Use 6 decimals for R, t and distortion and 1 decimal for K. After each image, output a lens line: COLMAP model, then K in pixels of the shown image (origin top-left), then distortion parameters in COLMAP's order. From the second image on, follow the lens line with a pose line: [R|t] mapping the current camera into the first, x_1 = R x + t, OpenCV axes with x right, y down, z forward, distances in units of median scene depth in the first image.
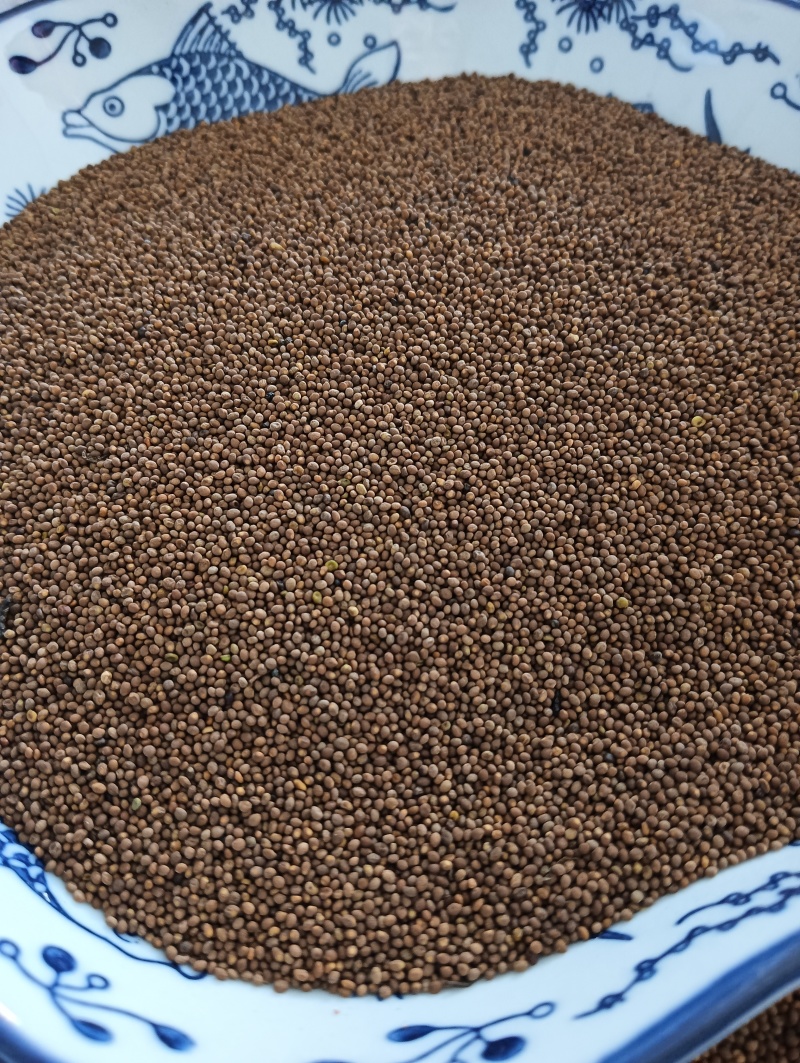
lens RADIAL K [[884.5, 0, 392.3], [0, 884.5, 527.5], [0, 0, 1]] dist [0.089250, -0.297480]
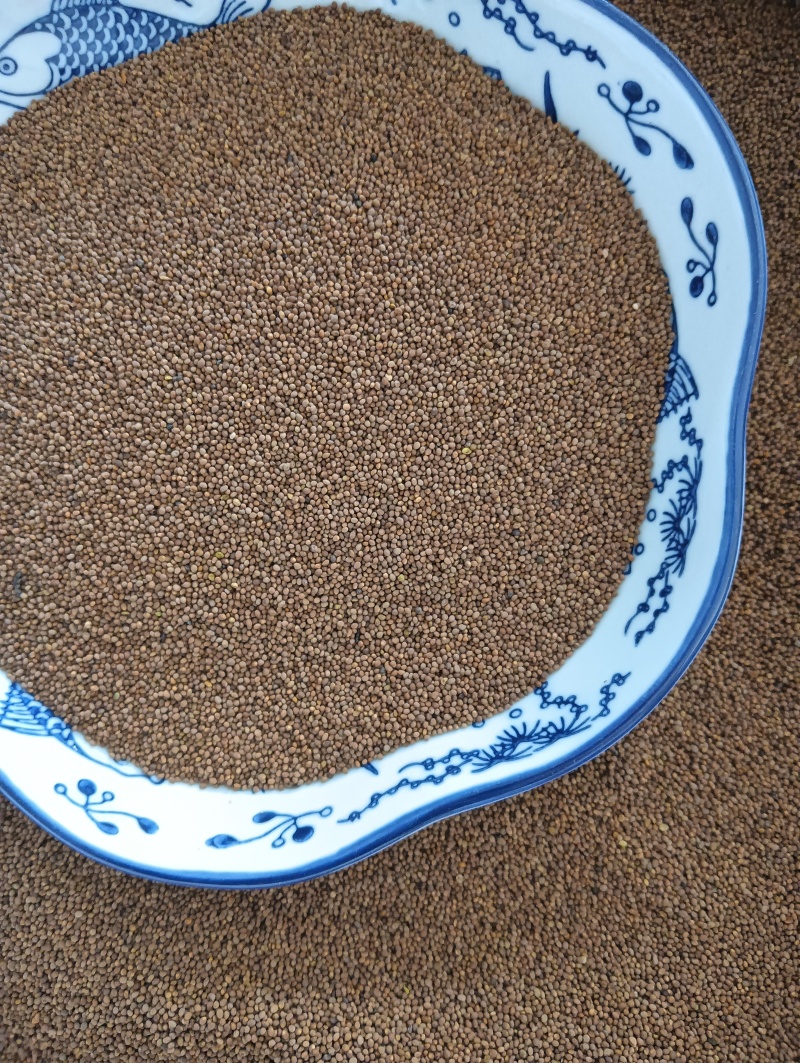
lens RADIAL K [[877.7, 0, 393.1], [0, 877.7, 525.1], [0, 0, 1]] dist [0.099764, -0.319104]
pose [[0.999968, 0.003344, 0.007300, 0.228559], [-0.006613, 0.858707, 0.512425, -0.808024], [-0.004555, -0.512457, 0.858701, -0.321078]]
